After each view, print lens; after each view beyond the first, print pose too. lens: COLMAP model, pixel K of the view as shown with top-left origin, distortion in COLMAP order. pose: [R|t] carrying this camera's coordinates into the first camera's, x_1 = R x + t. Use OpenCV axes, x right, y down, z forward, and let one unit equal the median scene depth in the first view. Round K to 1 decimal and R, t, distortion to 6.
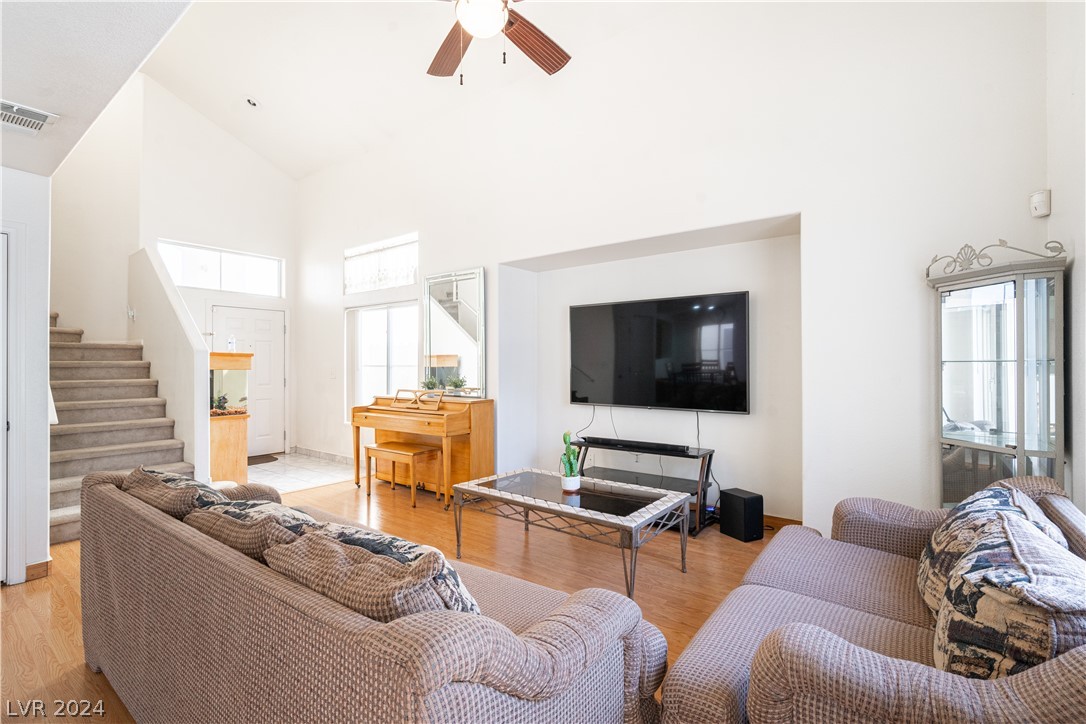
lens RADIAL K [[493.1, 0, 539.2], [0, 493.1, 362.9], [0, 0, 1]] dist [-0.003620, 0.000725]
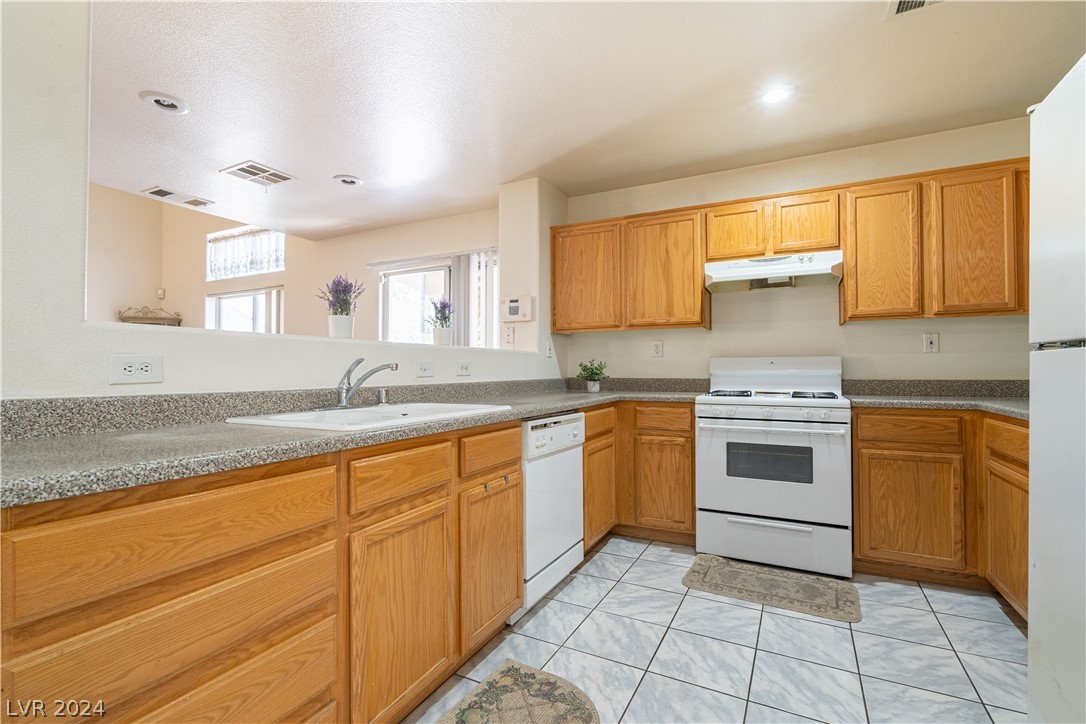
lens RADIAL K [[493.1, 0, 539.2], [0, 493.1, 362.9], [0, 0, 1]] dist [-0.003620, 0.000725]
pose [[-0.175992, 0.019665, 0.984195, -0.980285], [-0.002877, 0.999786, -0.020491, 0.046918], [-0.984387, -0.006438, -0.175898, -0.268292]]
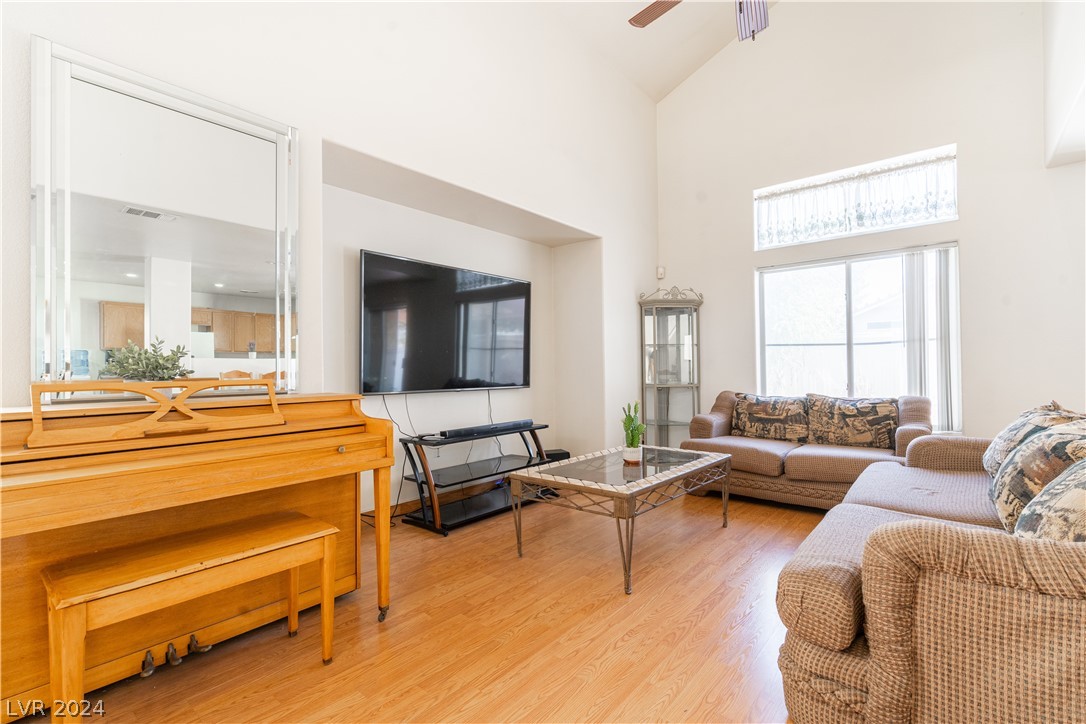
lens RADIAL K [[493.1, 0, 539.2], [0, 493.1, 362.9], [0, 0, 1]] dist [-0.003620, 0.000725]
pose [[0.064382, 0.012446, 0.997848, -0.592961], [0.005601, 0.999902, -0.012833, 0.047954], [-0.997910, 0.006415, 0.064306, 0.720360]]
